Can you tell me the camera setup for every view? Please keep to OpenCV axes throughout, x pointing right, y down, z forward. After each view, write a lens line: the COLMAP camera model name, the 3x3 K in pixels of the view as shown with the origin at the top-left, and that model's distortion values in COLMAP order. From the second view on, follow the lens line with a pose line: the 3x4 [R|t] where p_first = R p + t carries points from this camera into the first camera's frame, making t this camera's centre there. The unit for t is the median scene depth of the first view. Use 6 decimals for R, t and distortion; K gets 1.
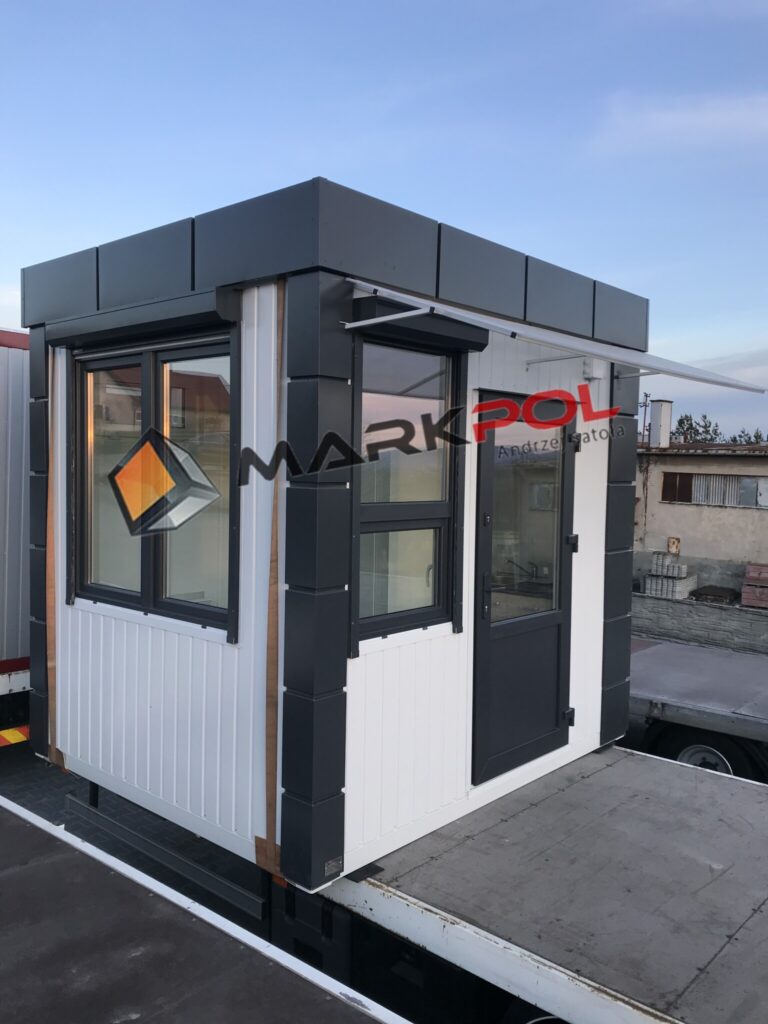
lens RADIAL K [[839.7, 0, 399.1], [0, 839.7, 500.2], [0, 0, 1]] dist [0.013490, 0.001500]
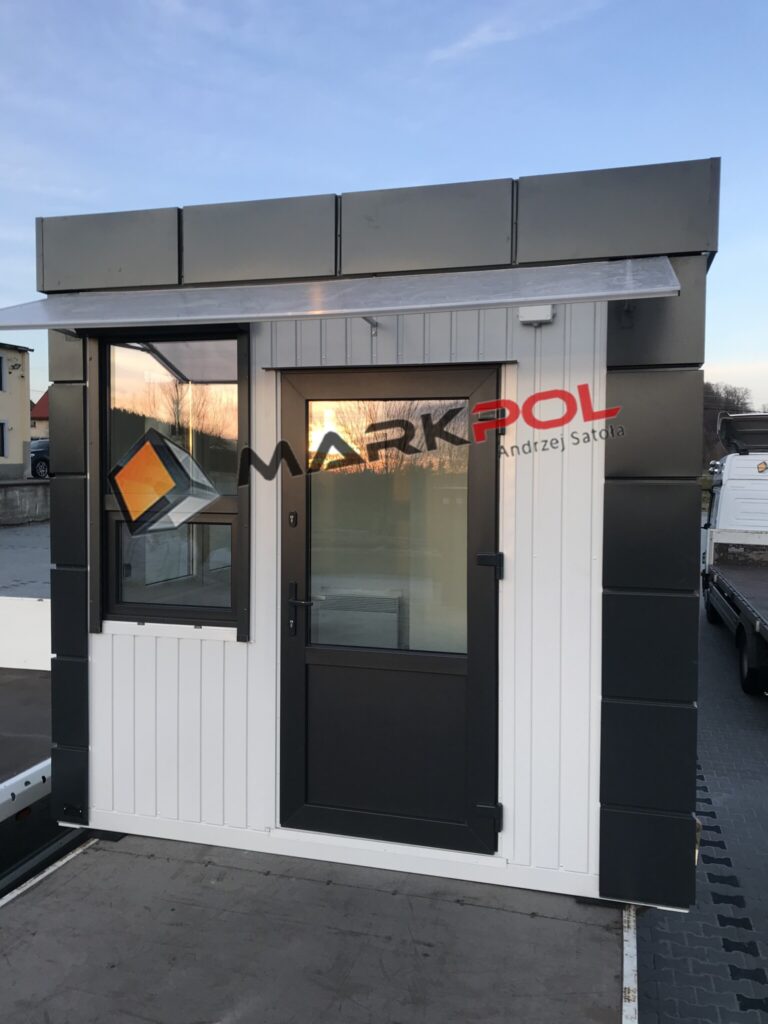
lens RADIAL K [[815.4, 0, 384.0], [0, 815.4, 512.0], [0, 0, 1]] dist [0.006609, -0.003418]
pose [[0.432803, 0.011584, -0.901414, 0.859508], [-0.036189, 0.999335, -0.004534, 0.014860], [0.900762, 0.034583, 0.432934, 0.693364]]
